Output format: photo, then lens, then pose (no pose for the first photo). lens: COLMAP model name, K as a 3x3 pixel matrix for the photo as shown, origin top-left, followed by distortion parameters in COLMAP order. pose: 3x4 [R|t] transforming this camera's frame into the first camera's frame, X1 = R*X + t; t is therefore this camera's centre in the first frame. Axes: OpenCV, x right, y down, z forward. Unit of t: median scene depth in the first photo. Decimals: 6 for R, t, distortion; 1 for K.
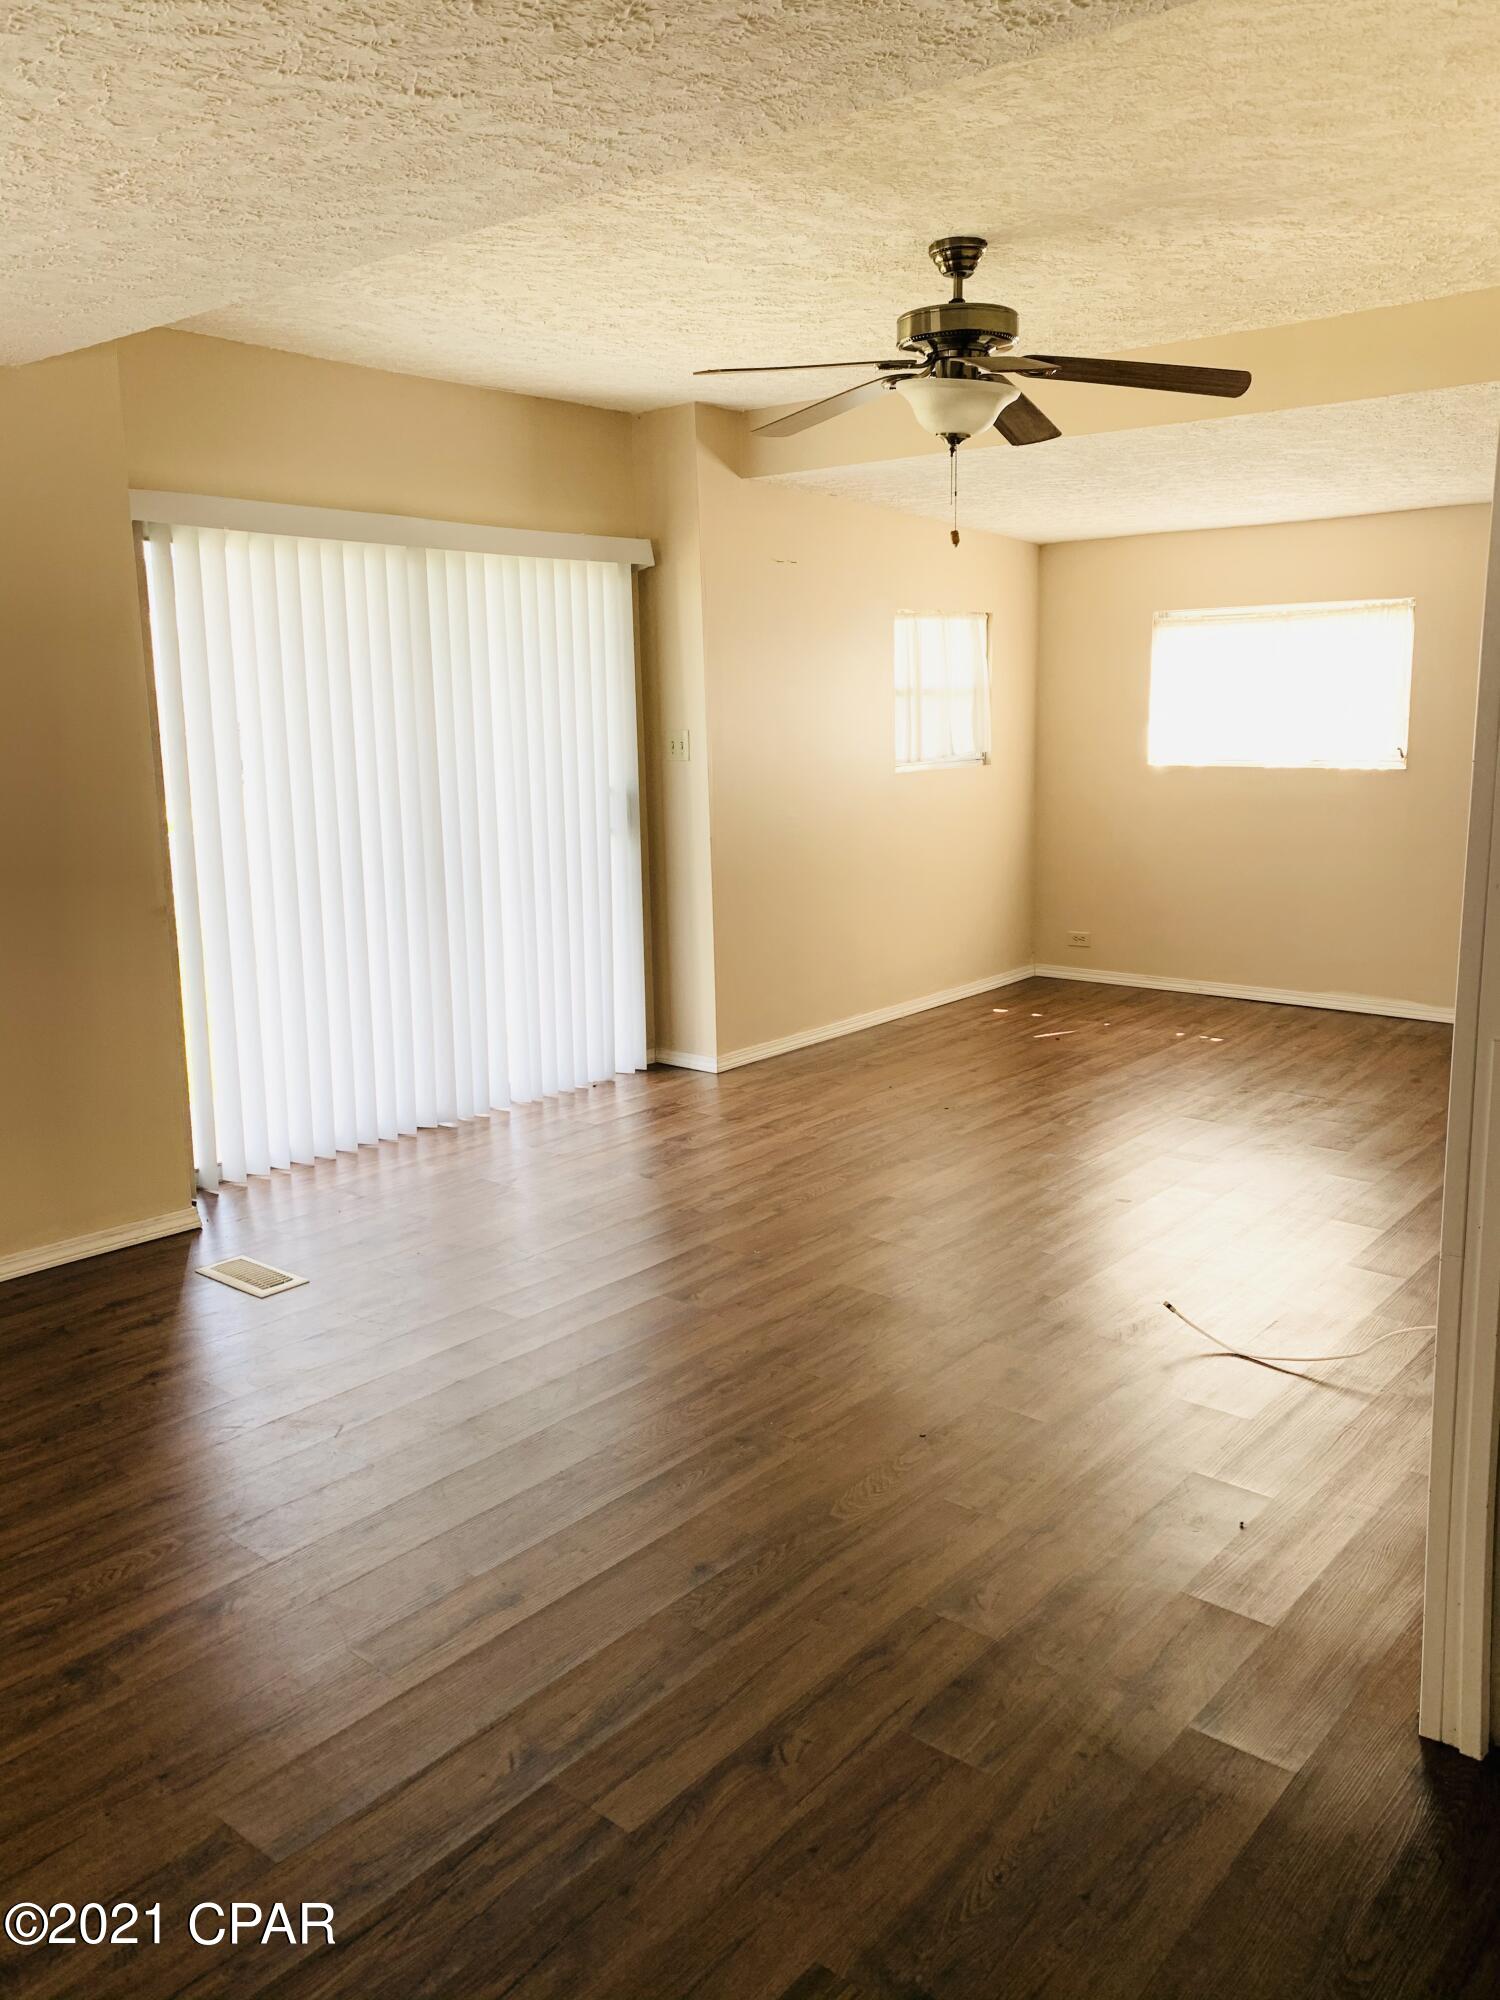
lens RADIAL K [[1549.8, 0, 750.0], [0, 1549.8, 1000.0], [0, 0, 1]] dist [0.088571, -0.142332]
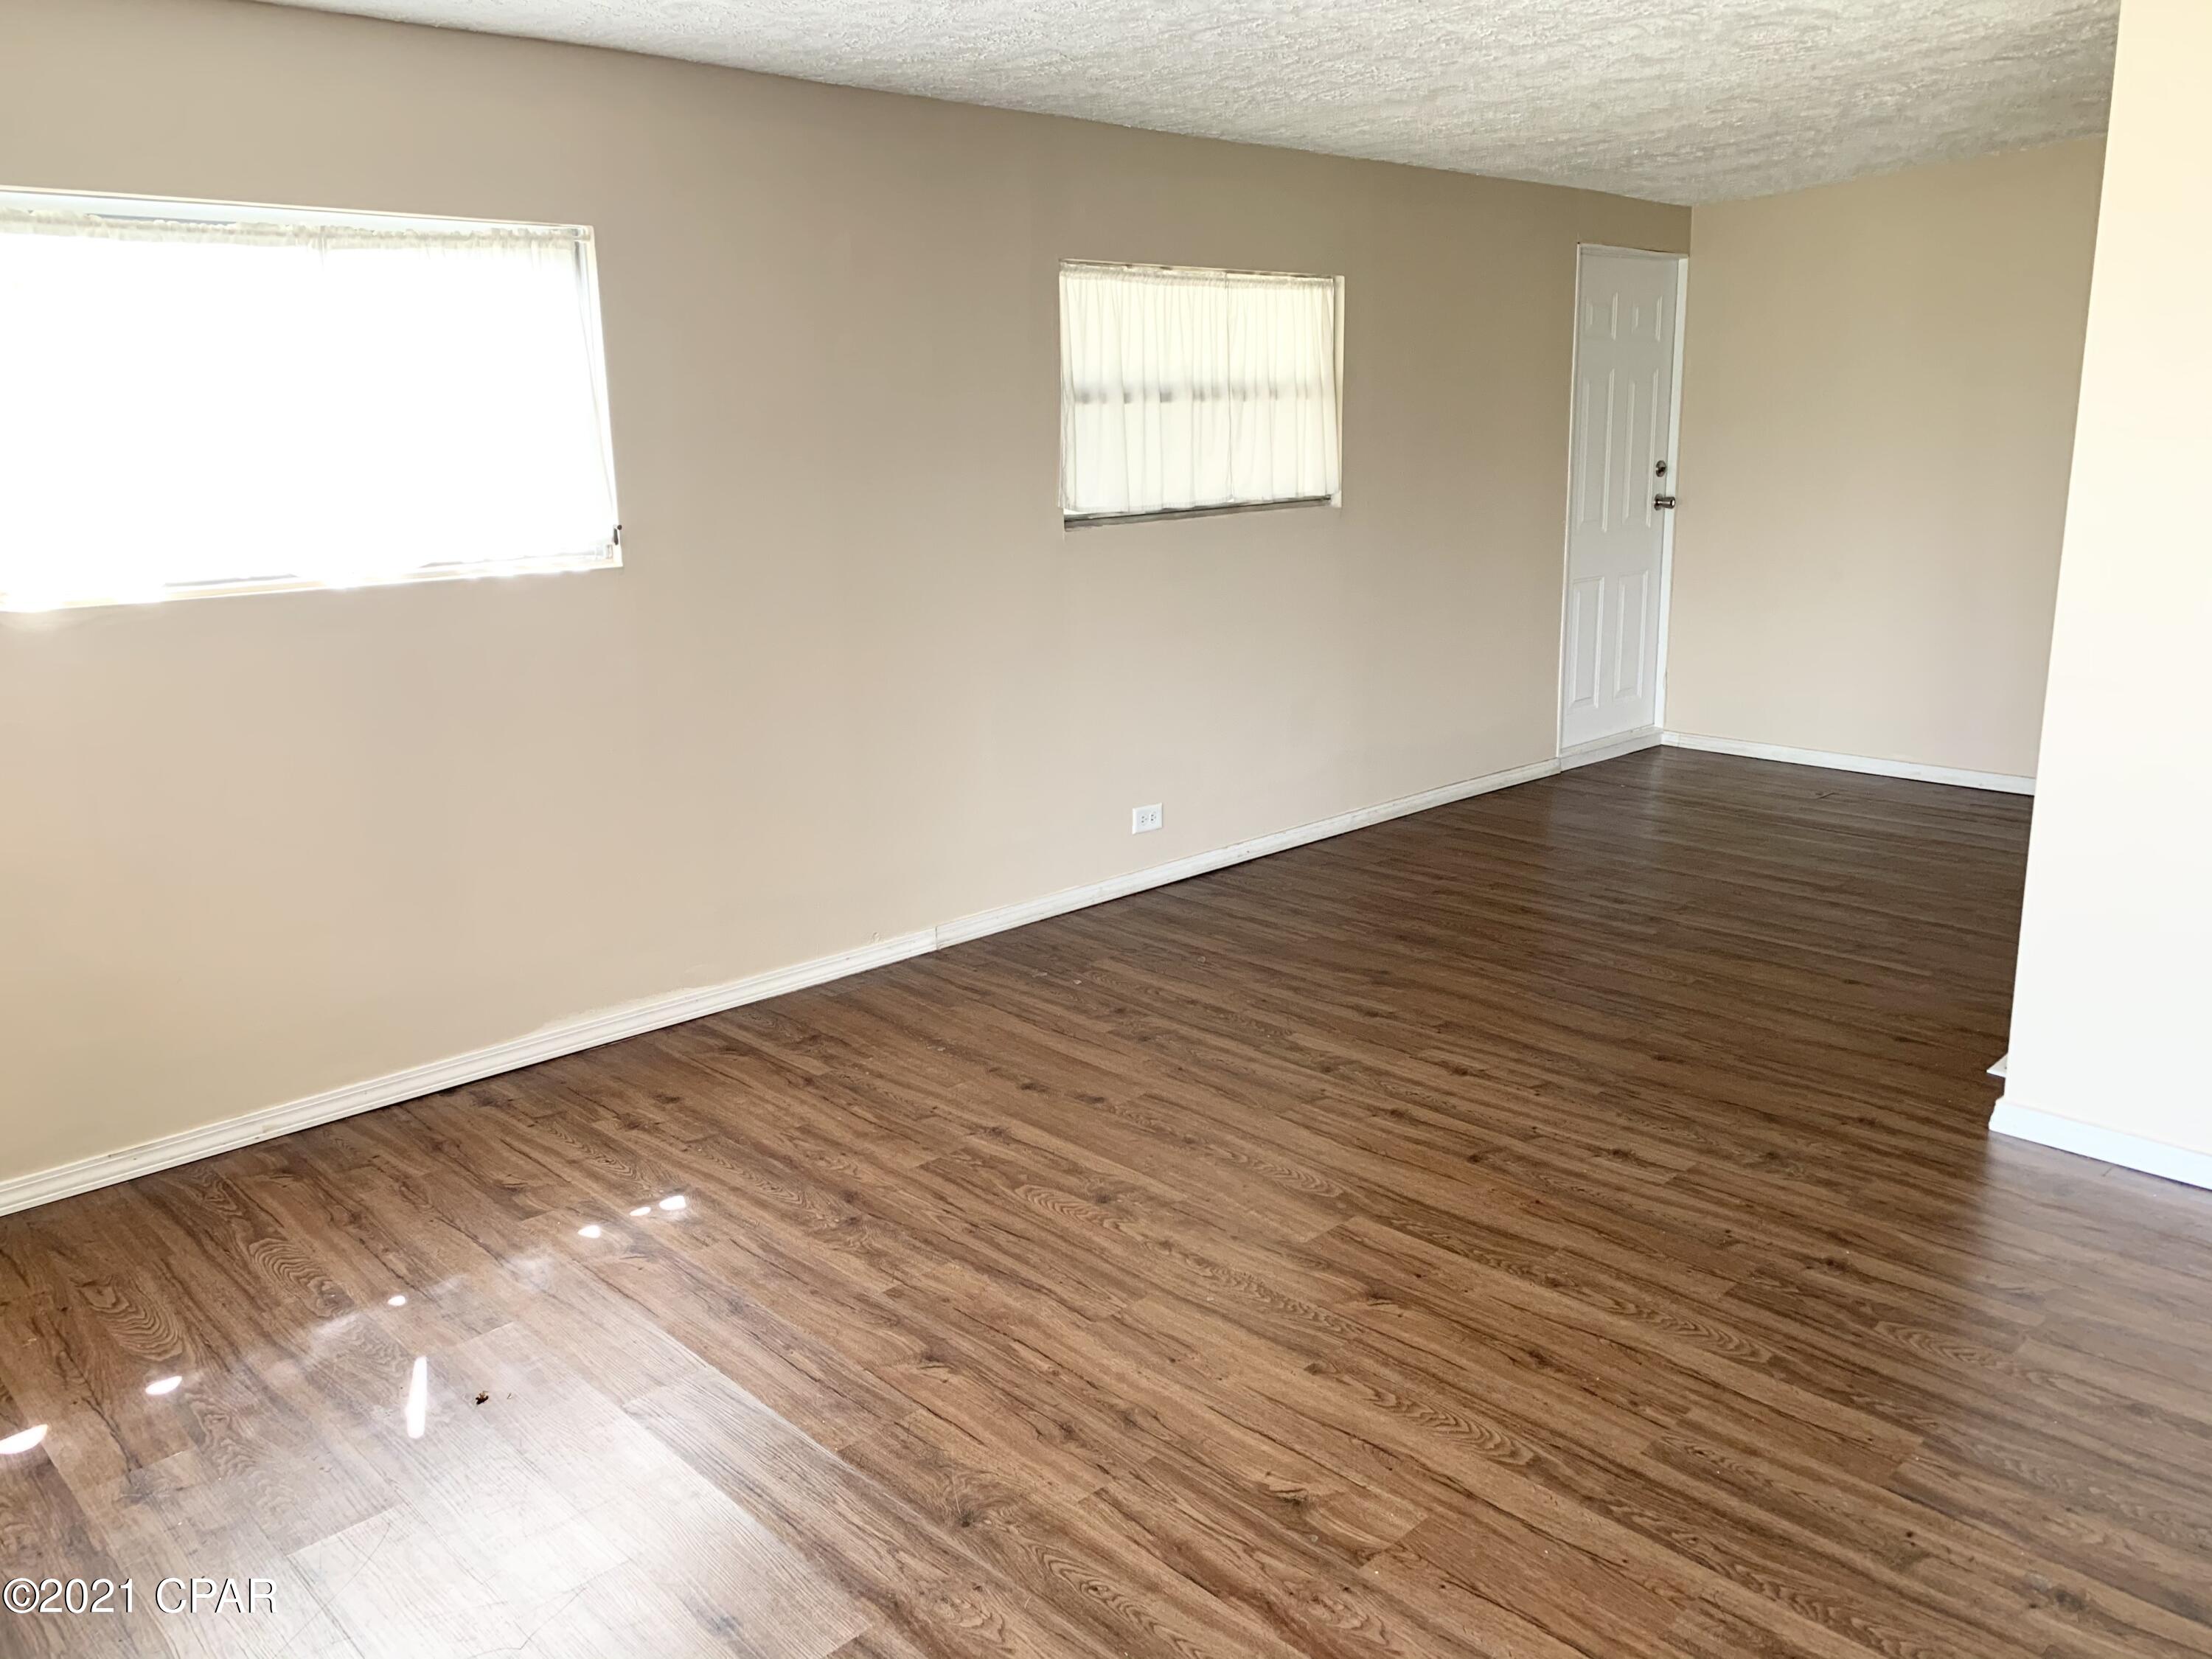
lens RADIAL K [[1714.1, 0, 1106.0], [0, 1714.1, 829.5], [0, 0, 1]] dist [0.088571, -0.142332]
pose [[0.103789, -0.215173, 0.971045, -0.140107], [0.208706, 0.959293, 0.190262, -0.138535], [-0.972455, 0.182916, 0.144472, 0.775397]]
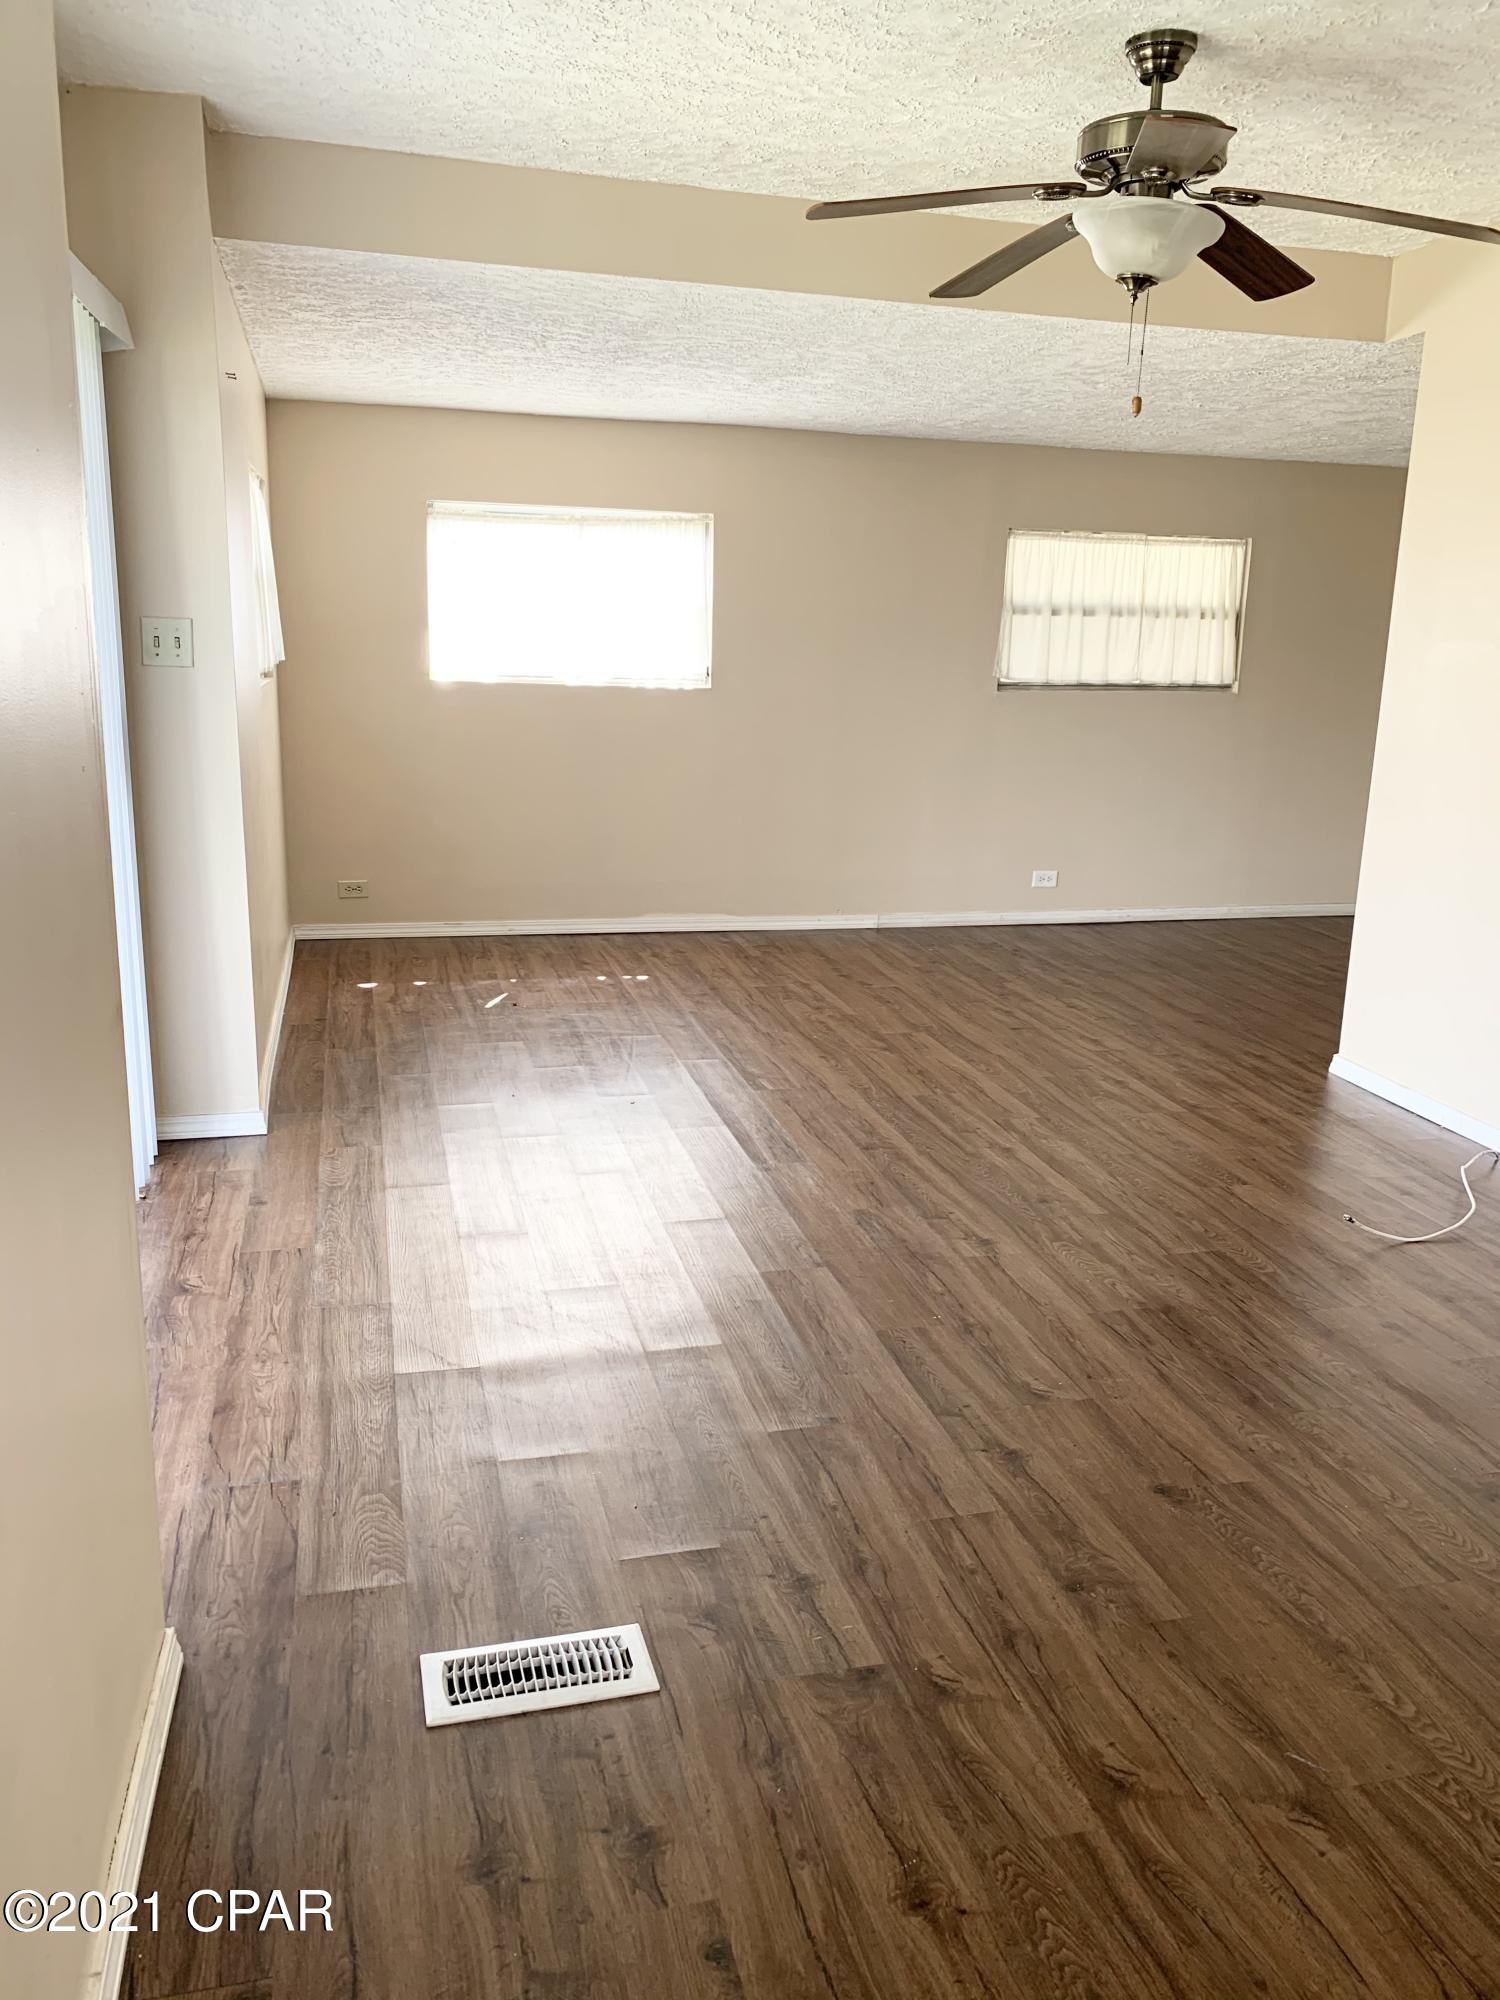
lens RADIAL K [[1538.6, 0, 754.6], [0, 1538.6, 1032.8], [0, 0, 1]] dist [0.000470, -0.011970]
pose [[0.569061, -0.181373, 0.802043, -0.404743], [0.119830, 0.983250, 0.137330, -0.059679], [-0.813517, 0.017960, 0.581263, 0.399884]]
